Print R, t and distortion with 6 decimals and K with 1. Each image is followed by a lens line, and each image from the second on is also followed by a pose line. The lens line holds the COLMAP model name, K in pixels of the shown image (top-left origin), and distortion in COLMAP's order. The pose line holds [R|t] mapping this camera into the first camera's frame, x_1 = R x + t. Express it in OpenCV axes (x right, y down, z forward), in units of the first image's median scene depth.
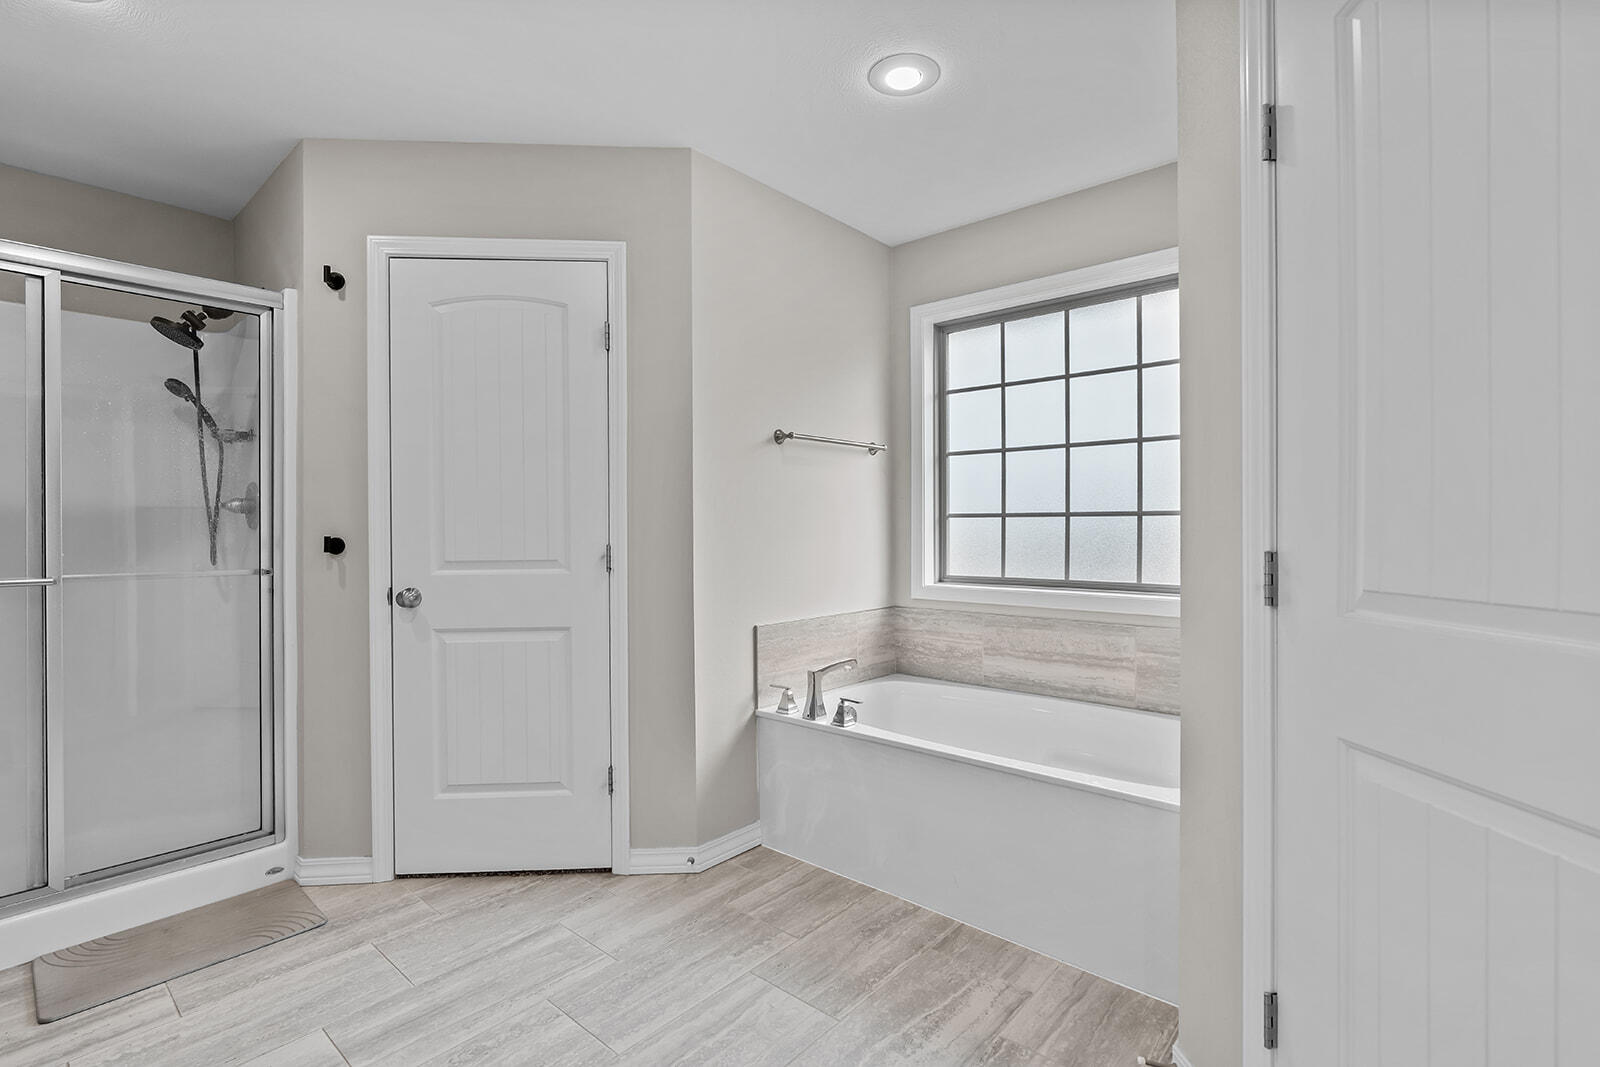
lens RADIAL K [[729.0, 0, 798.2], [0, 729.0, 529.8], [0, 0, 1]] dist [-0.012600, 0.001107]
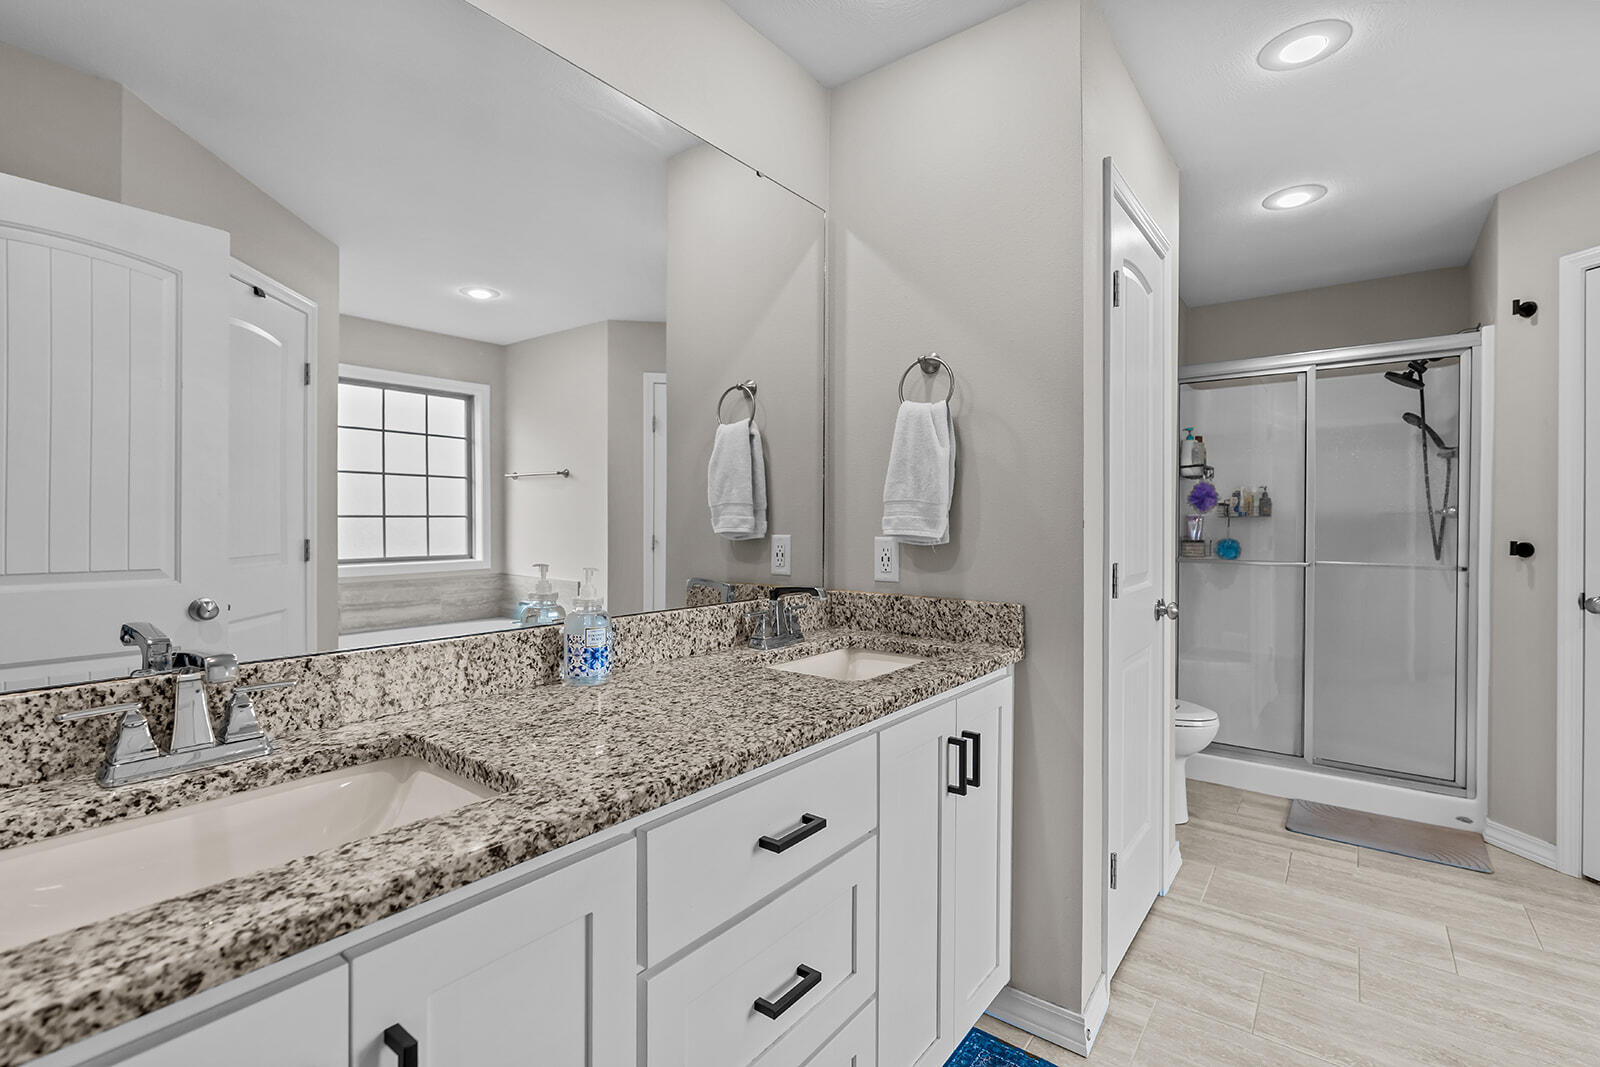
lens RADIAL K [[729.0, 0, 798.2], [0, 729.0, 529.8], [0, 0, 1]] dist [-0.012600, 0.001107]
pose [[0.057593, 0.020374, -0.998132, 0.393189], [-0.001228, 0.999792, 0.020337, -0.029577], [0.998339, 0.000055, 0.057606, -0.167396]]
